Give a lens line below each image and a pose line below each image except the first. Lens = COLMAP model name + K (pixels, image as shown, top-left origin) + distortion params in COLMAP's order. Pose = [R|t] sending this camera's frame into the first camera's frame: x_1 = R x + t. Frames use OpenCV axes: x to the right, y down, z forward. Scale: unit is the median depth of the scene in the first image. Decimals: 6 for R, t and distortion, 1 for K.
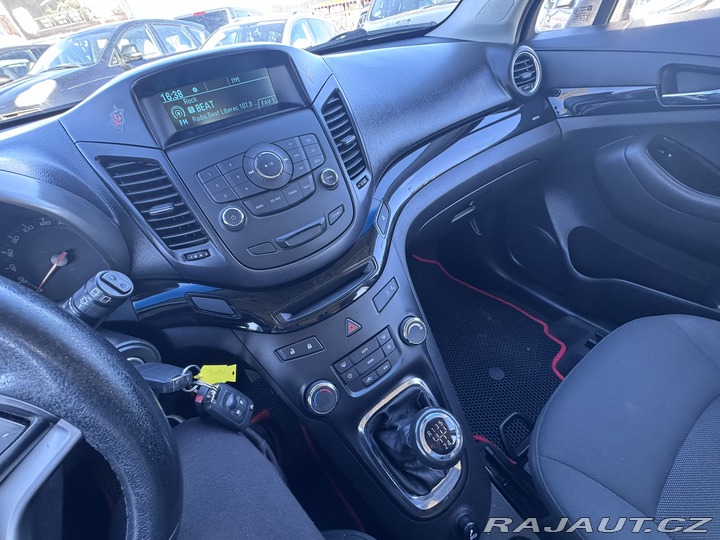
lens RADIAL K [[292.0, 0, 360.0], [0, 292.0, 270.0], [0, 0, 1]] dist [-0.000221, -0.000066]
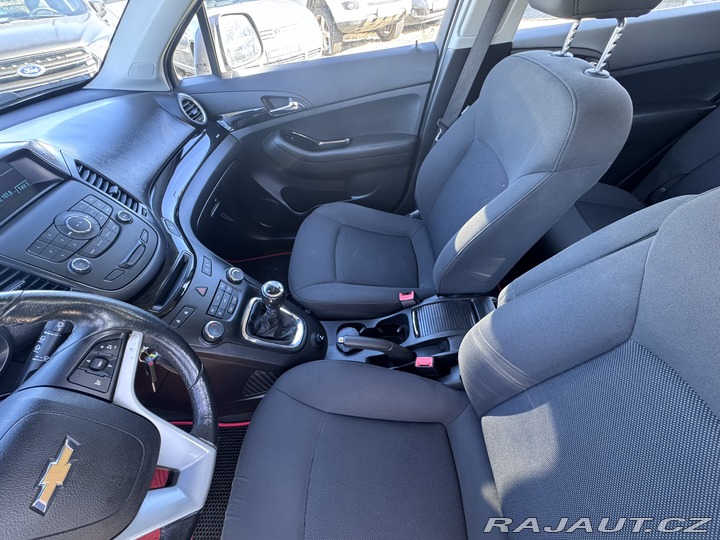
lens RADIAL K [[292.0, 0, 360.0], [0, 292.0, 270.0], [0, 0, 1]] dist [-0.000221, -0.000066]
pose [[0.588626, -0.530751, 0.609773, -0.395257], [0.528535, 0.823413, 0.206499, 0.208472], [-0.611695, 0.200736, 0.765202, -0.720151]]
